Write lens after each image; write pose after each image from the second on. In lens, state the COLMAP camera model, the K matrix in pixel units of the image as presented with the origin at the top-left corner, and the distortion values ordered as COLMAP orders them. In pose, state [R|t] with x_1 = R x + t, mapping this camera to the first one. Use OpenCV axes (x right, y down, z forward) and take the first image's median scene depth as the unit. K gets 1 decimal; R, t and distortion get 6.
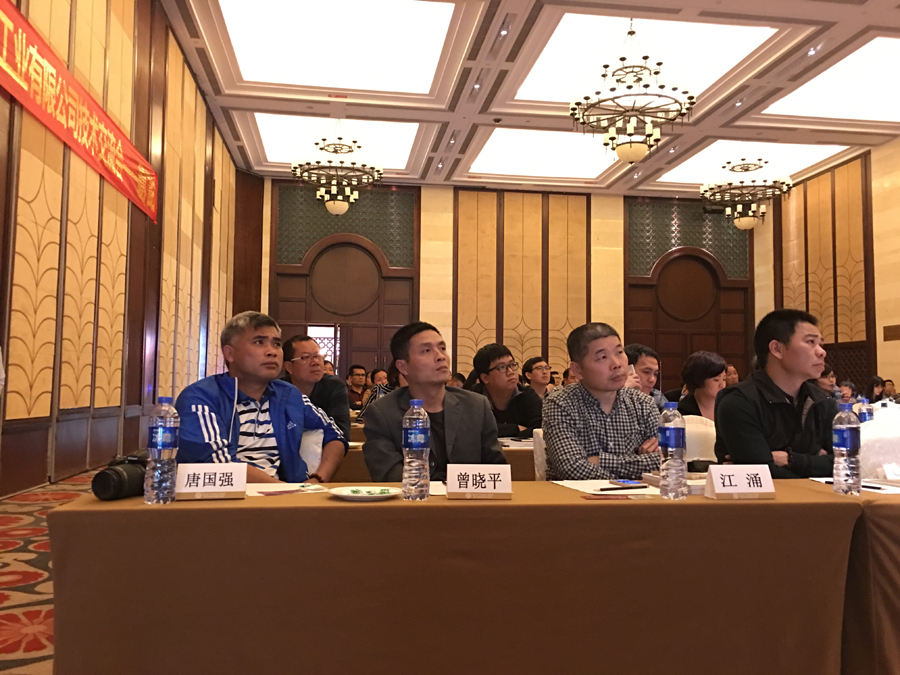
lens RADIAL K [[751.1, 0, 450.0], [0, 751.1, 337.5], [0, 0, 1]] dist [0.000647, -0.005808]
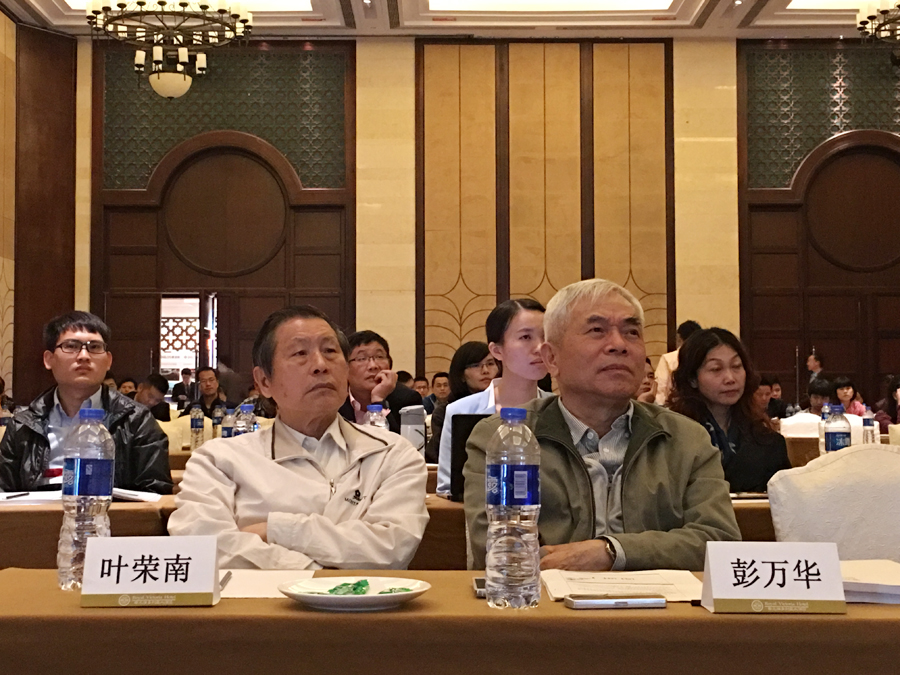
lens RADIAL K [[1345.4, 0, 450.0], [0, 1345.4, 337.5], [0, 0, 1]] dist [0.018198, 0.095666]
pose [[0.993093, -0.021663, -0.115316, 0.140580], [0.023719, 0.999583, 0.016490, 0.003195], [0.114911, -0.019111, 0.993192, 0.017166]]
